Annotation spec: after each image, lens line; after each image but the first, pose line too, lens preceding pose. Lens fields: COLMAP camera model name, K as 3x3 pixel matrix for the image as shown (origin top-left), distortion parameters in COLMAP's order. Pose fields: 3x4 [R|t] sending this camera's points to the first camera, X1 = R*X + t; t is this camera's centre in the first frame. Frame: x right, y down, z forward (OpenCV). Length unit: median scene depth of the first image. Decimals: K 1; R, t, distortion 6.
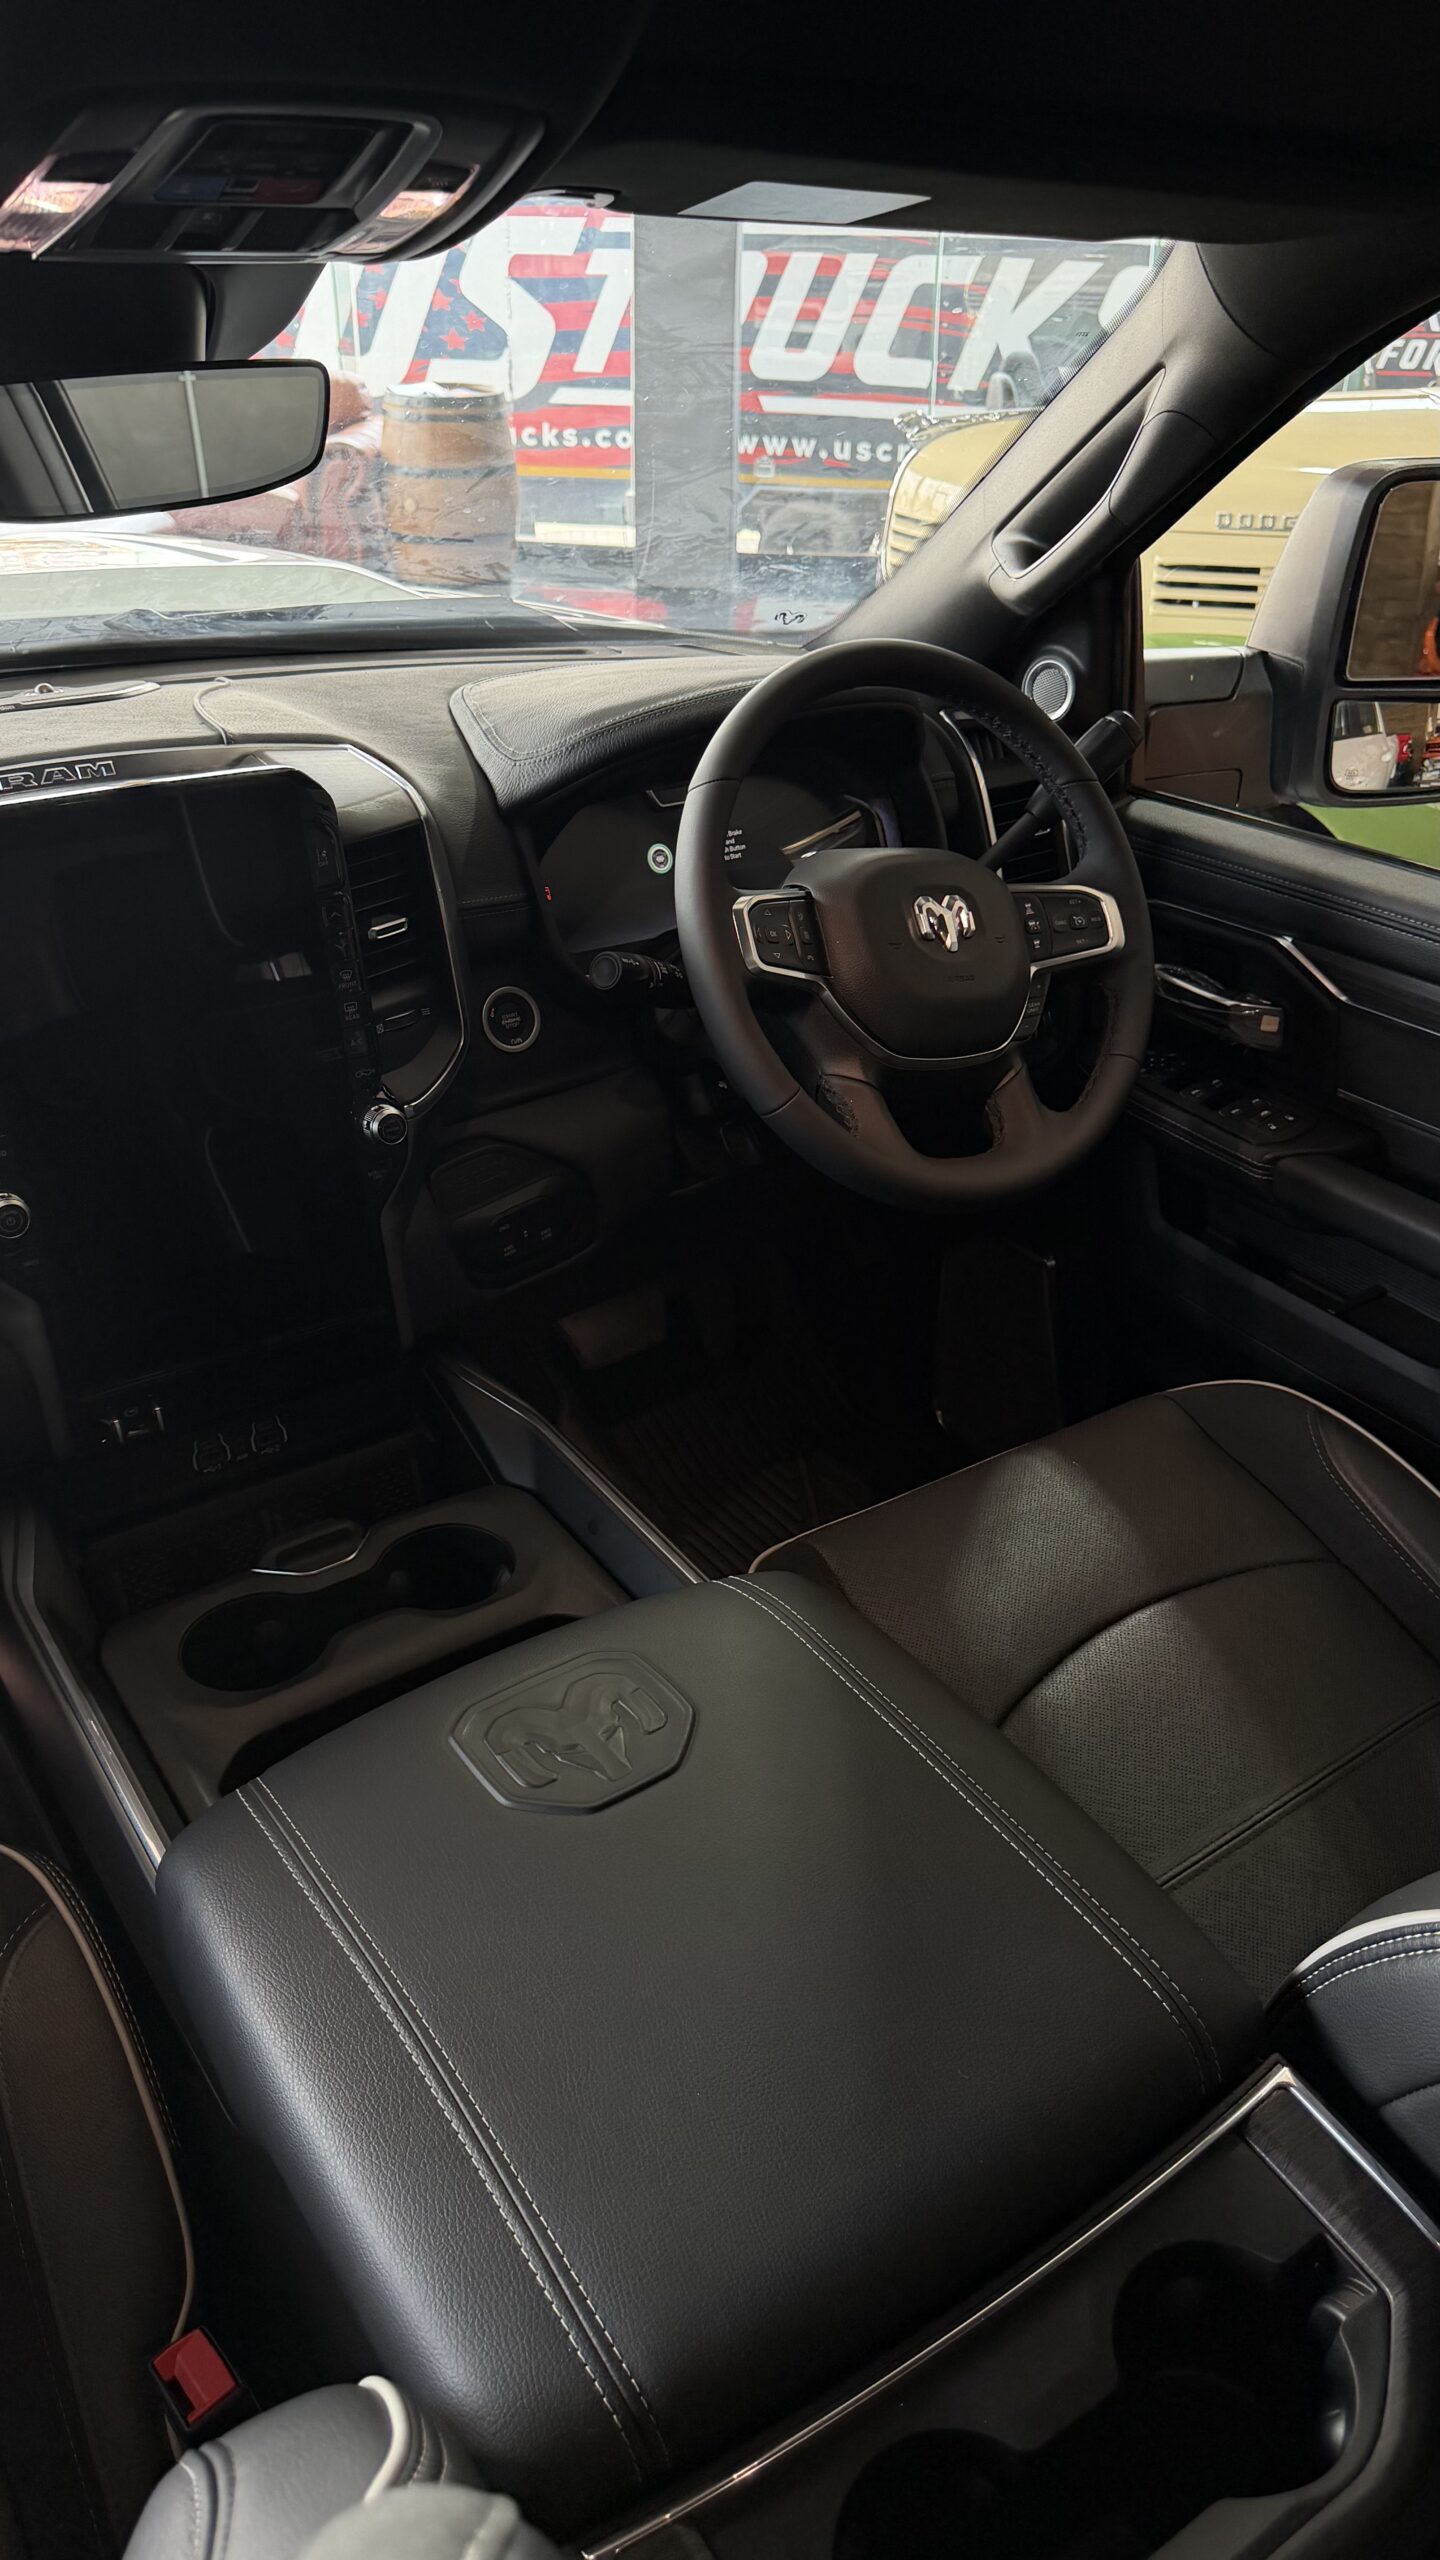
lens RADIAL K [[1738.2, 0, 720.0], [0, 1738.2, 1280.0], [0, 0, 1]] dist [0.010032, -0.064871]
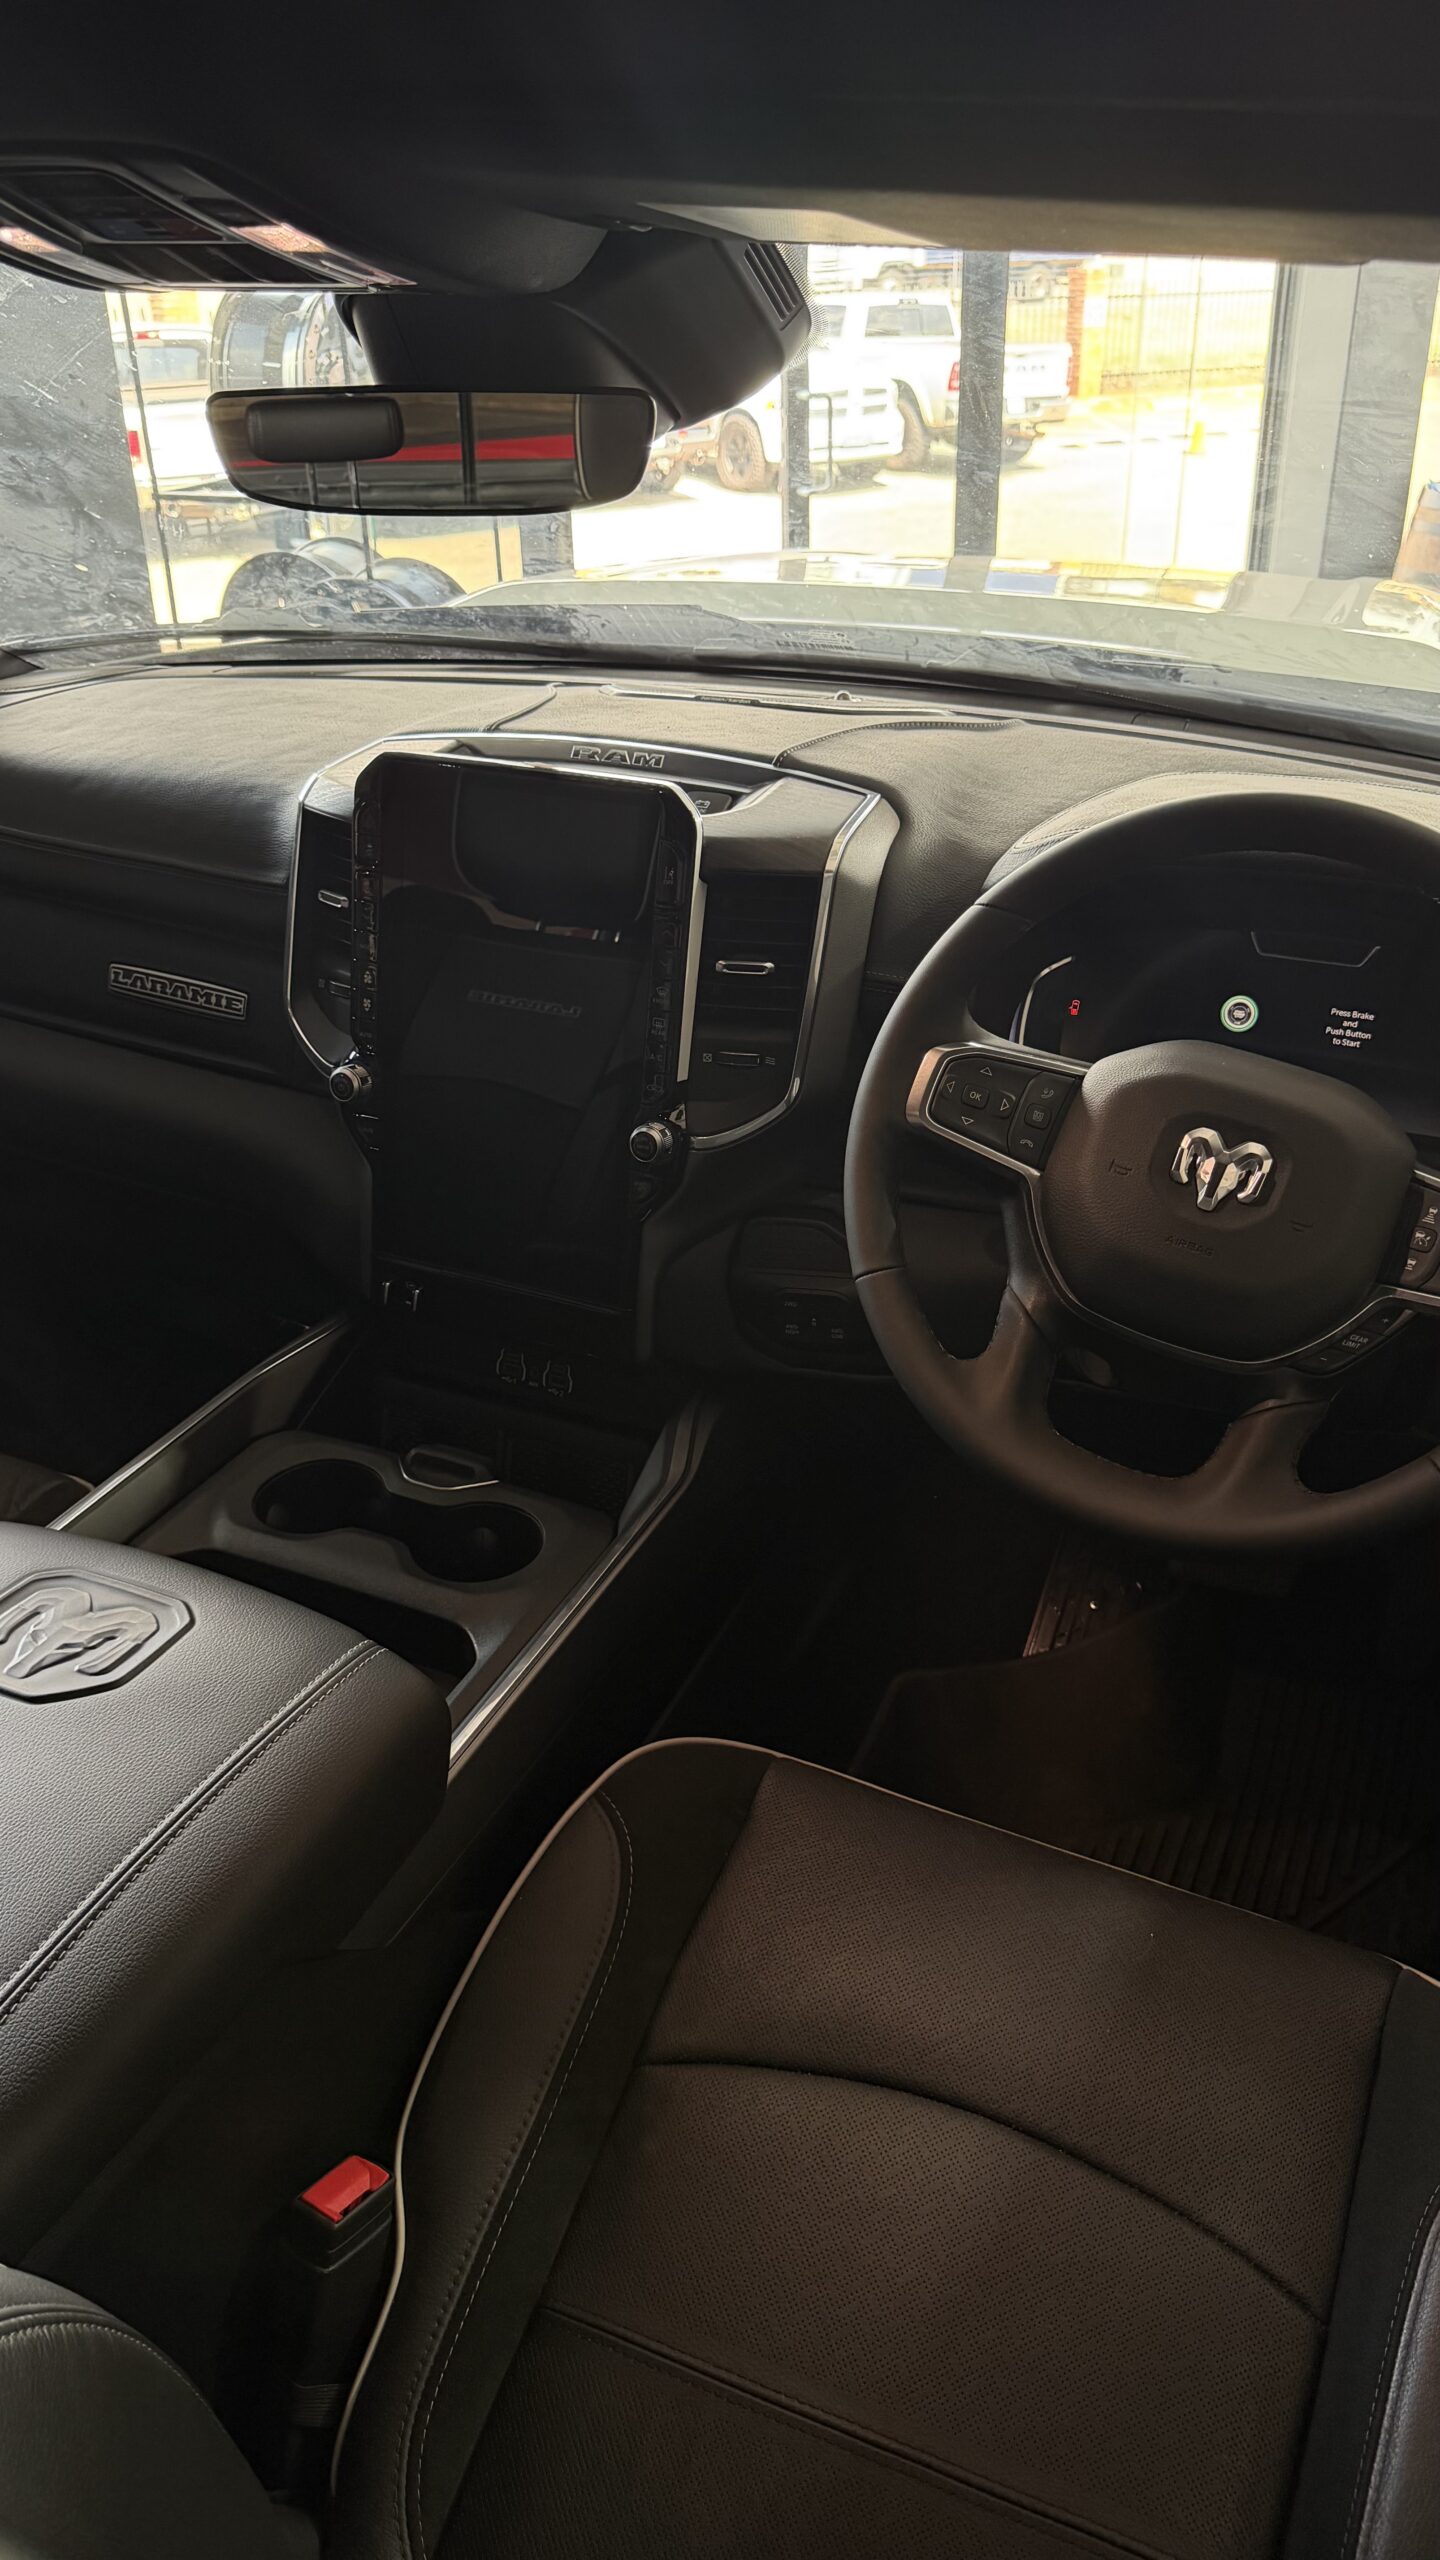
lens RADIAL K [[1738.2, 0, 720.0], [0, 1738.2, 1280.0], [0, 0, 1]] dist [0.010032, -0.064871]
pose [[0.532780, 0.404360, -0.743397, 0.571348], [-0.419356, 0.889165, 0.183102, -0.205231], [0.735041, 0.214195, 0.643300, 0.367759]]
